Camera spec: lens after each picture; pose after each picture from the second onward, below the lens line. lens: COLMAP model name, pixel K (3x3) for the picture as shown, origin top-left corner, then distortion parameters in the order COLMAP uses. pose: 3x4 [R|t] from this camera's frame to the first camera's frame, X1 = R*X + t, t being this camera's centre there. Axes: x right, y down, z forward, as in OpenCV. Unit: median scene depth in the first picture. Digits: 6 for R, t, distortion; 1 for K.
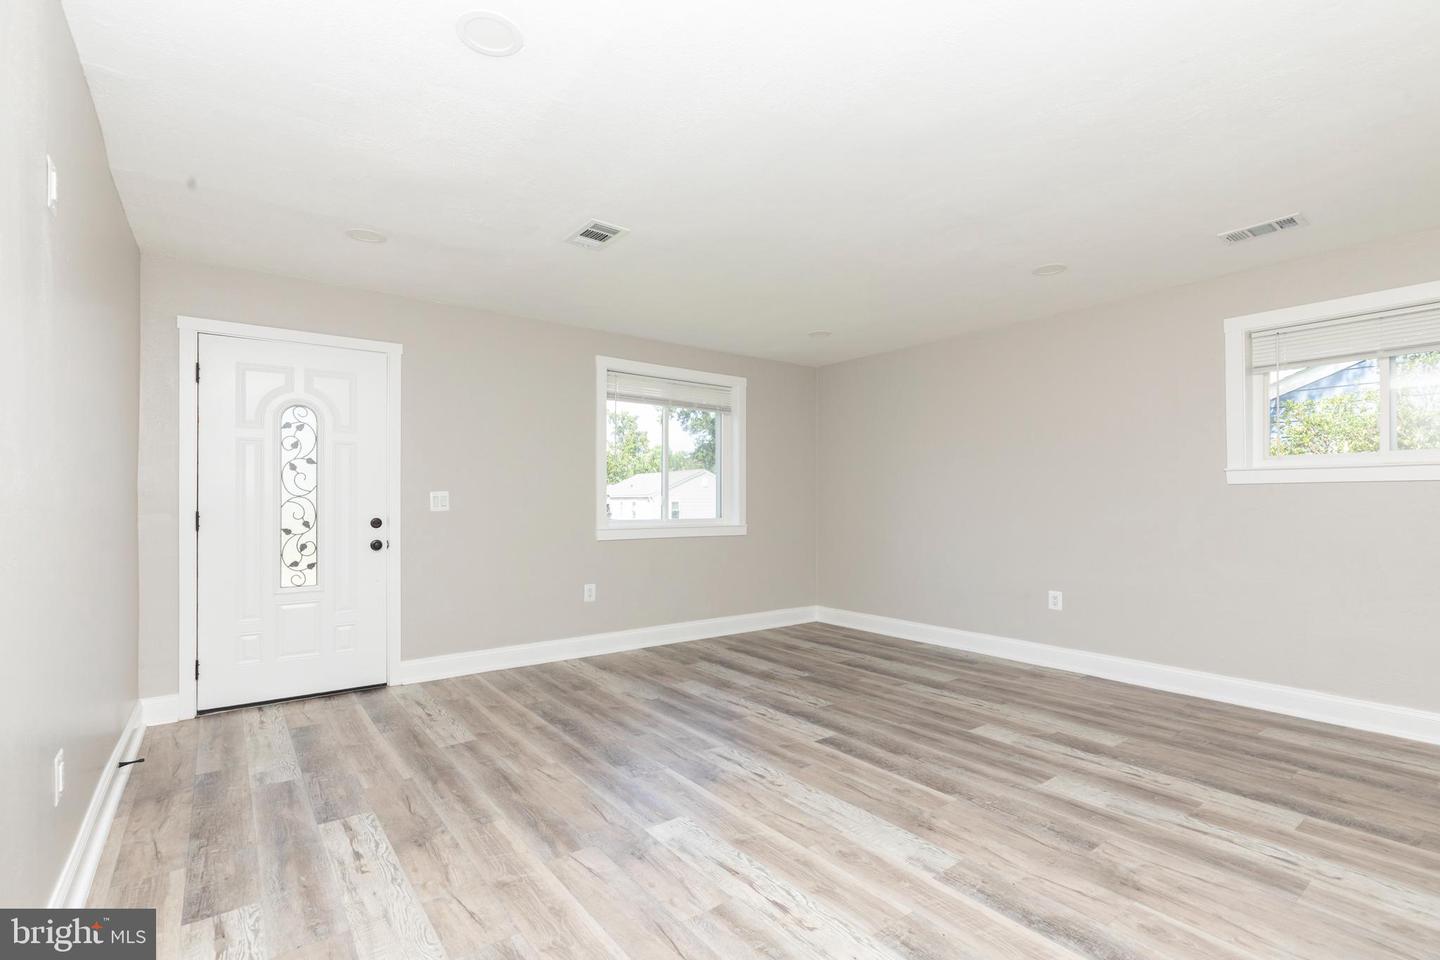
lens RADIAL K [[654.4, 0, 715.6], [0, 654.4, 498.2], [0, 0, 1]] dist [0.002372, 0.000072]
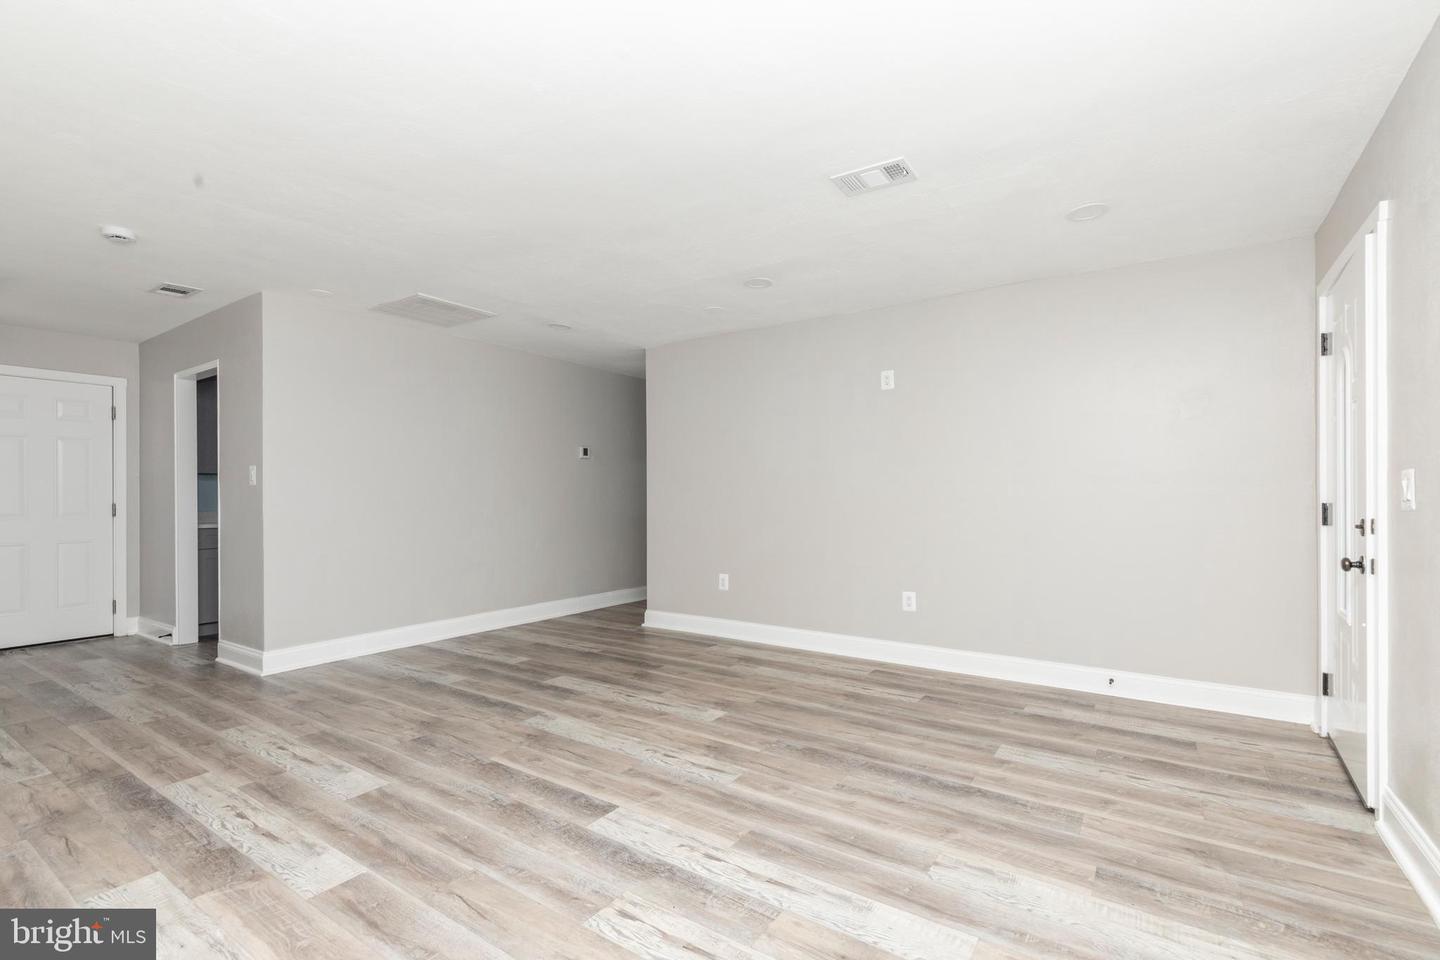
lens RADIAL K [[653.7, 0, 719.7], [0, 653.7, 458.6], [0, 0, 1]] dist [0.003591, -0.000068]
pose [[-0.947195, -0.015700, -0.320274, 0.284520], [0.003552, 0.998226, -0.059439, 0.011558], [0.320639, -0.057438, -0.945458, 1.745988]]
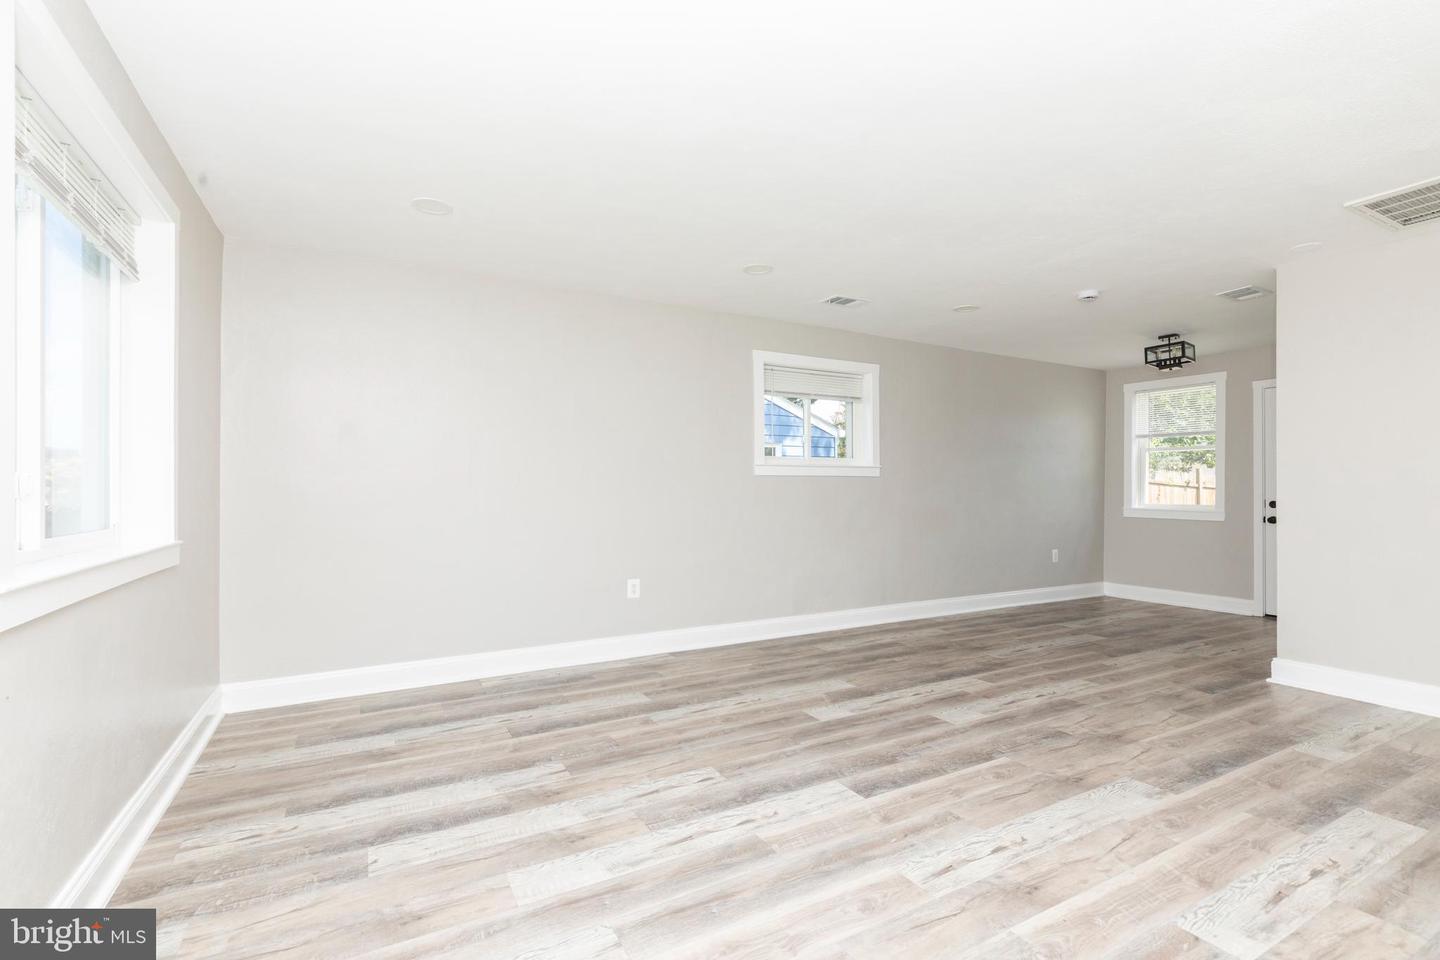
lens RADIAL K [[653.7, 0, 719.7], [0, 653.7, 458.6], [0, 0, 1]] dist [0.003591, -0.000068]
pose [[0.143597, 0.045278, 0.988600, -0.638882], [-0.003764, 0.998971, -0.045206, 0.007887], [-0.989629, 0.002770, 0.143619, 1.036471]]
